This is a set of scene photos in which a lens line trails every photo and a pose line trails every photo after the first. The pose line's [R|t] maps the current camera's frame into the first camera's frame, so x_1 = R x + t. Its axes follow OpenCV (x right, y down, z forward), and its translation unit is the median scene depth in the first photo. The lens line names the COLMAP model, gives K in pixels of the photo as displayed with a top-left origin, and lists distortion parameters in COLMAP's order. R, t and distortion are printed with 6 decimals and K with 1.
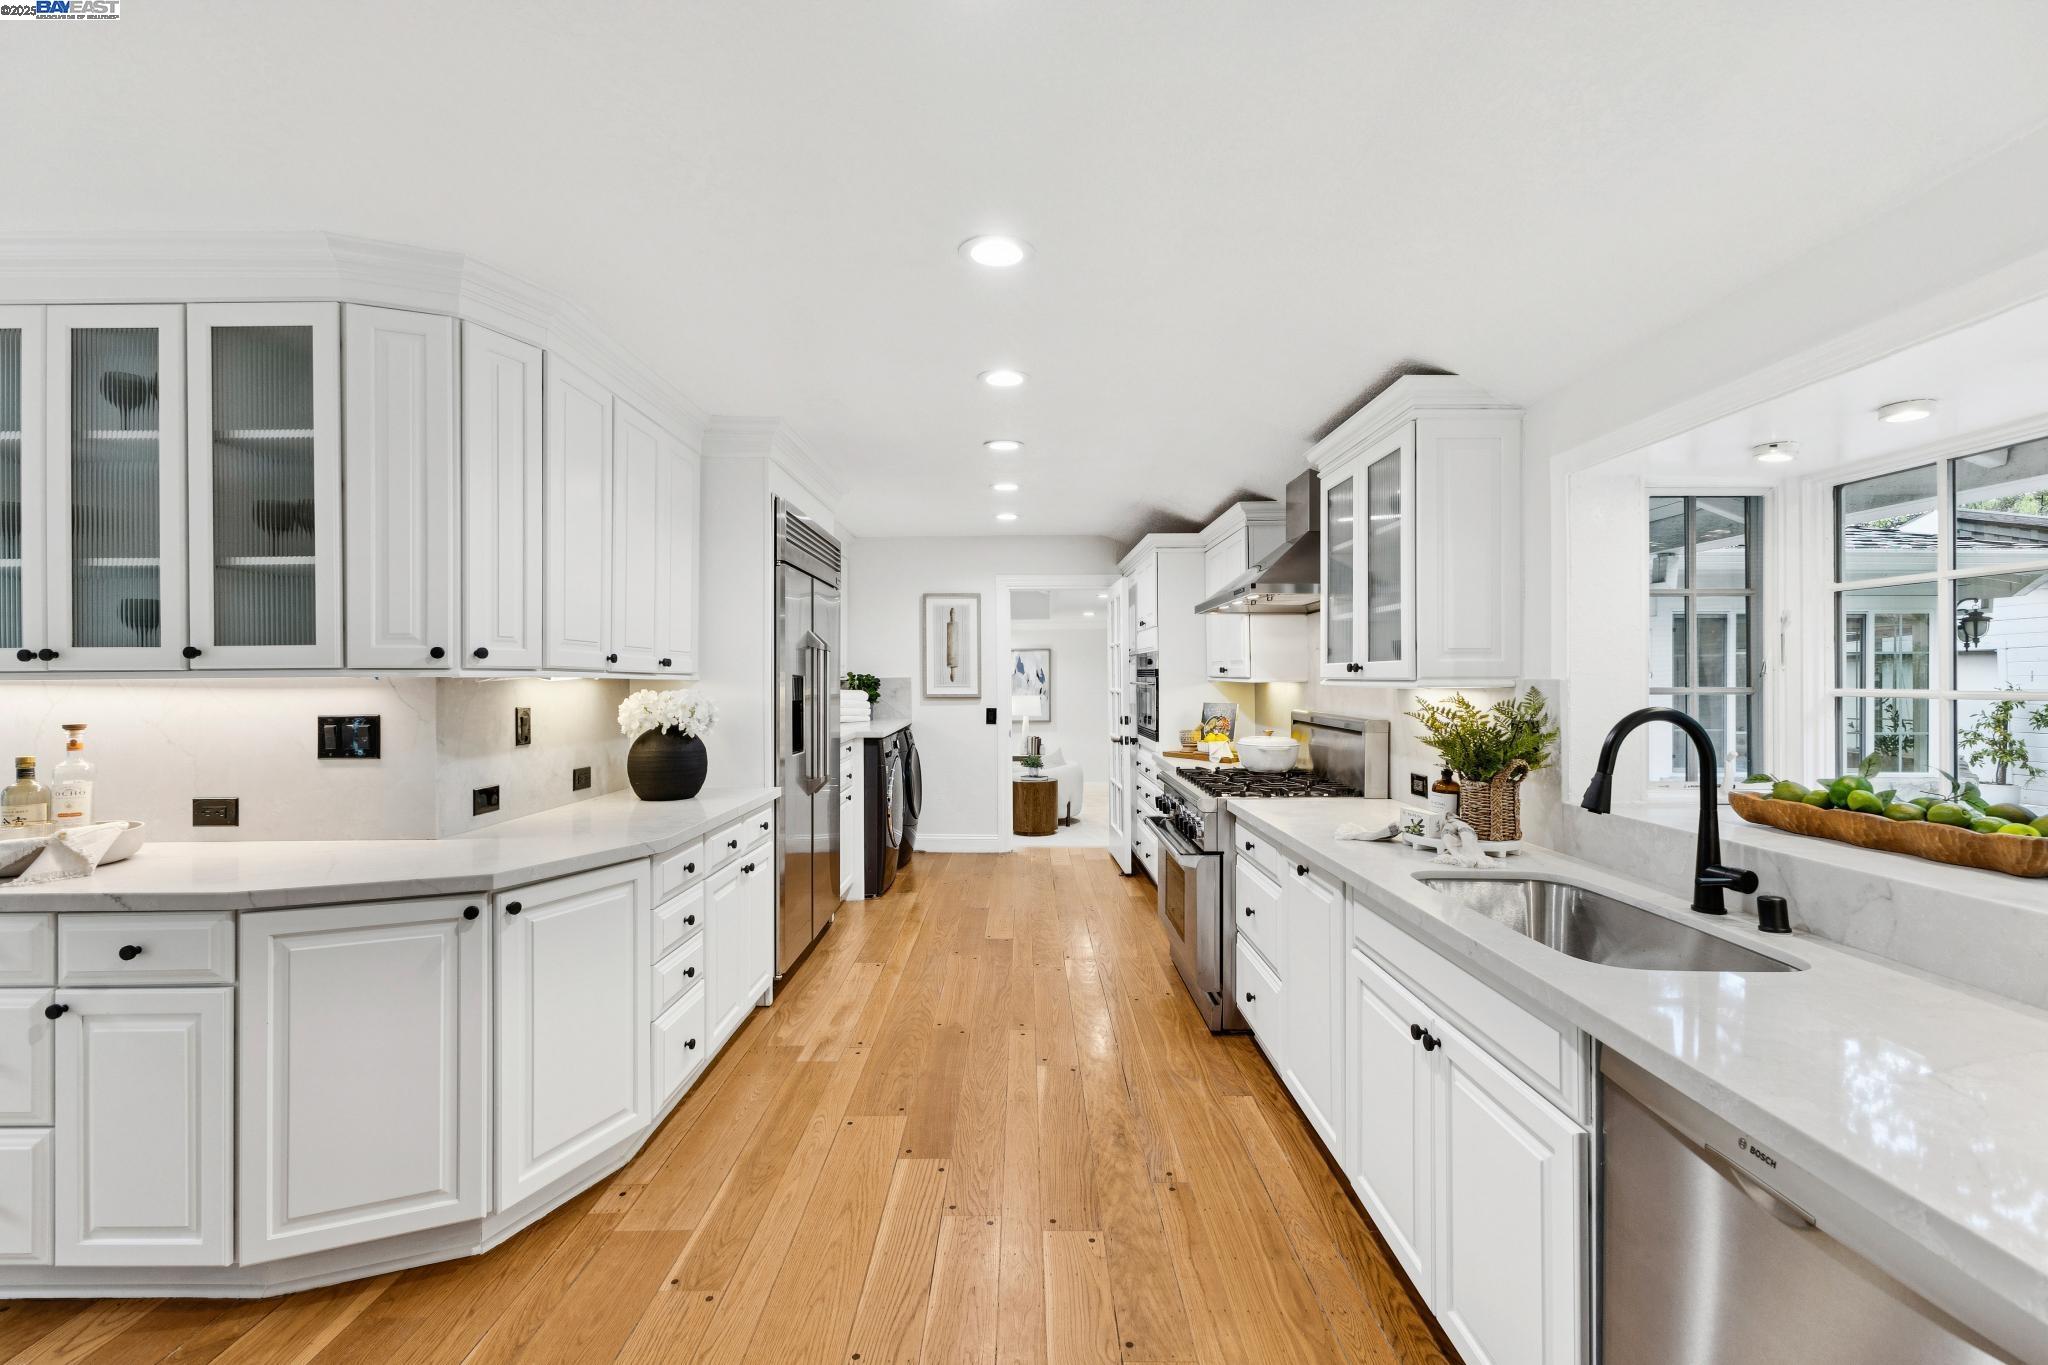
lens RADIAL K [[893.2, 0, 1021.8], [0, 893.2, 673.3], [0, 0, 1]] dist [0.011687, -0.000346]
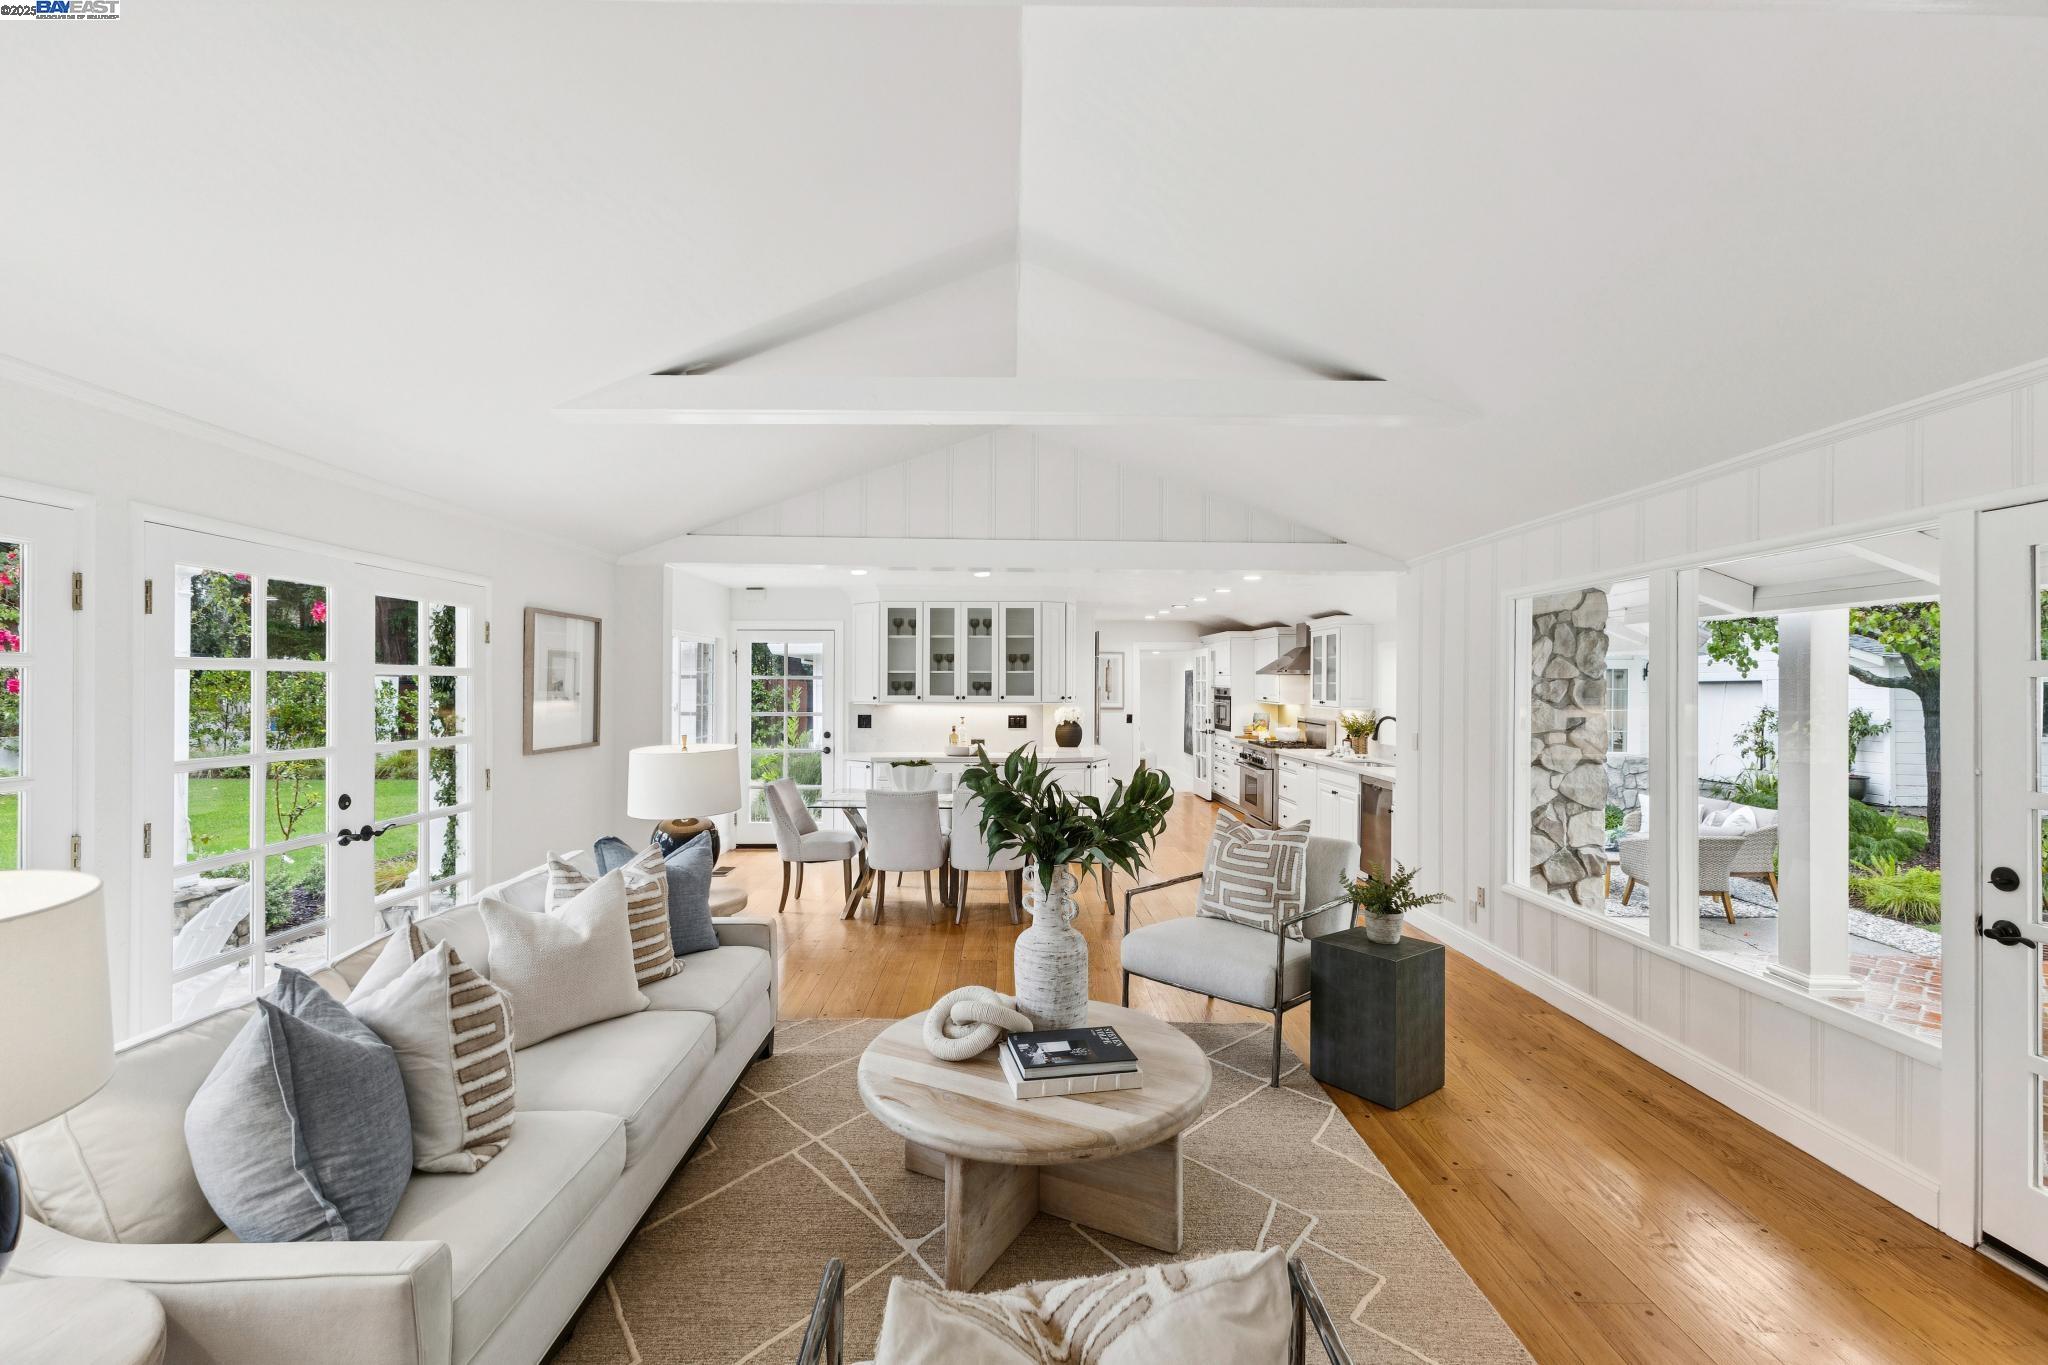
lens RADIAL K [[893.2, 0, 1002.7], [0, 893.2, 669.5], [0, 0, 1]] dist [0.011687, -0.000346]
pose [[0.999940, 0.008967, -0.006300, -0.686893], [-0.009030, 0.999909, -0.010017, -0.077474], [0.006210, 0.010073, 0.999930, -2.028891]]
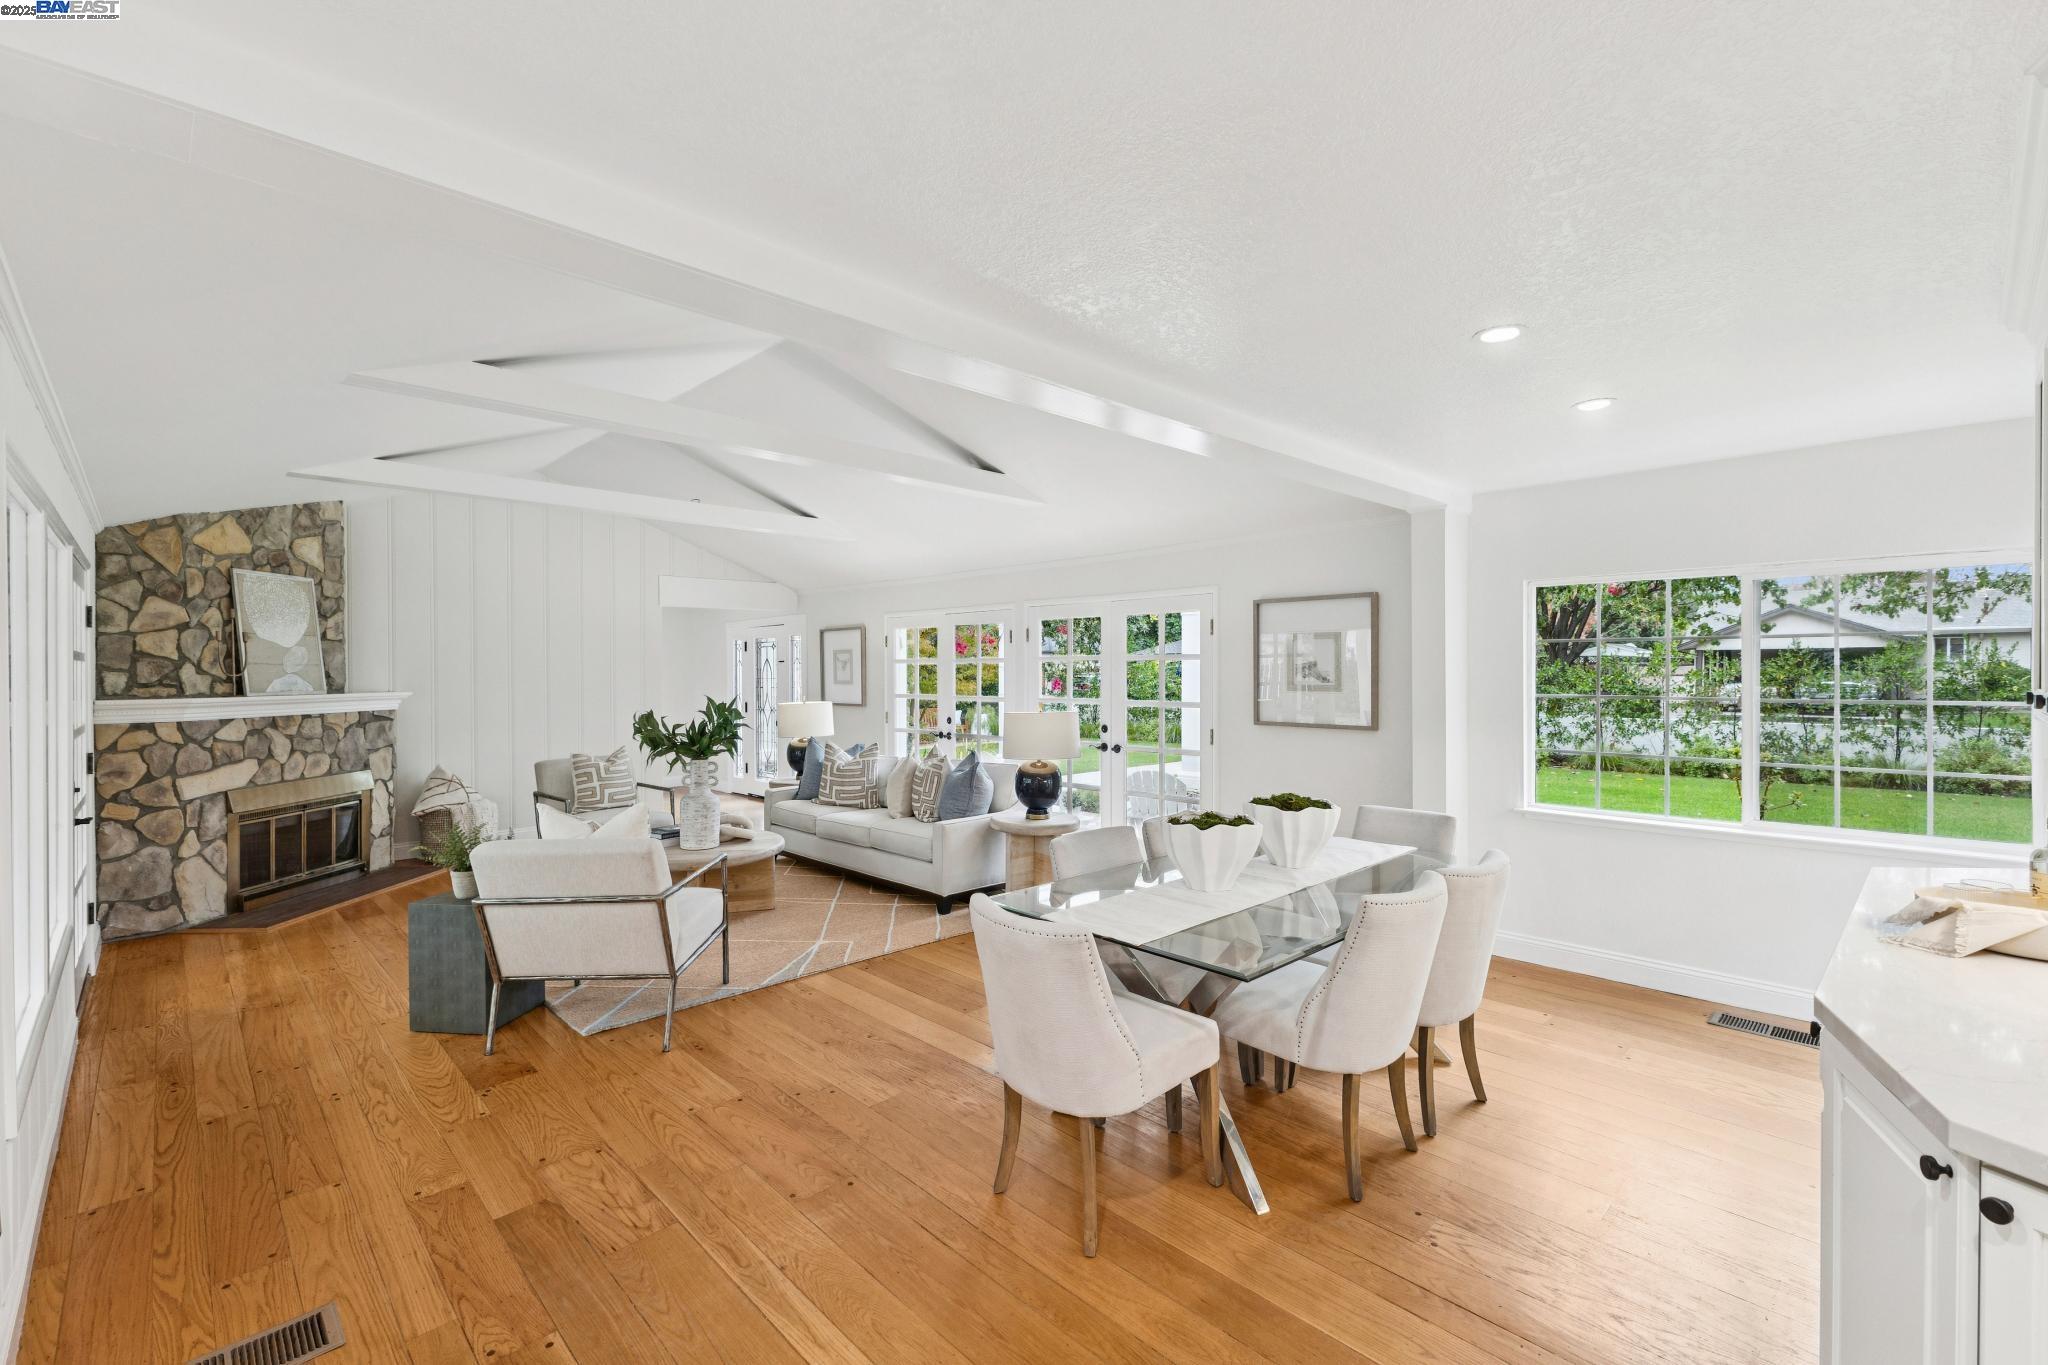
lens RADIAL K [[893.2, 0, 1034.7], [0, 893.2, 674.4], [0, 0, 1]] dist [0.011687, -0.000346]
pose [[-0.713133, 0.009337, -0.700967, 0.159337], [0.012872, 0.999917, 0.000224, -0.044444], [0.700911, -0.008863, -0.713194, 0.730251]]
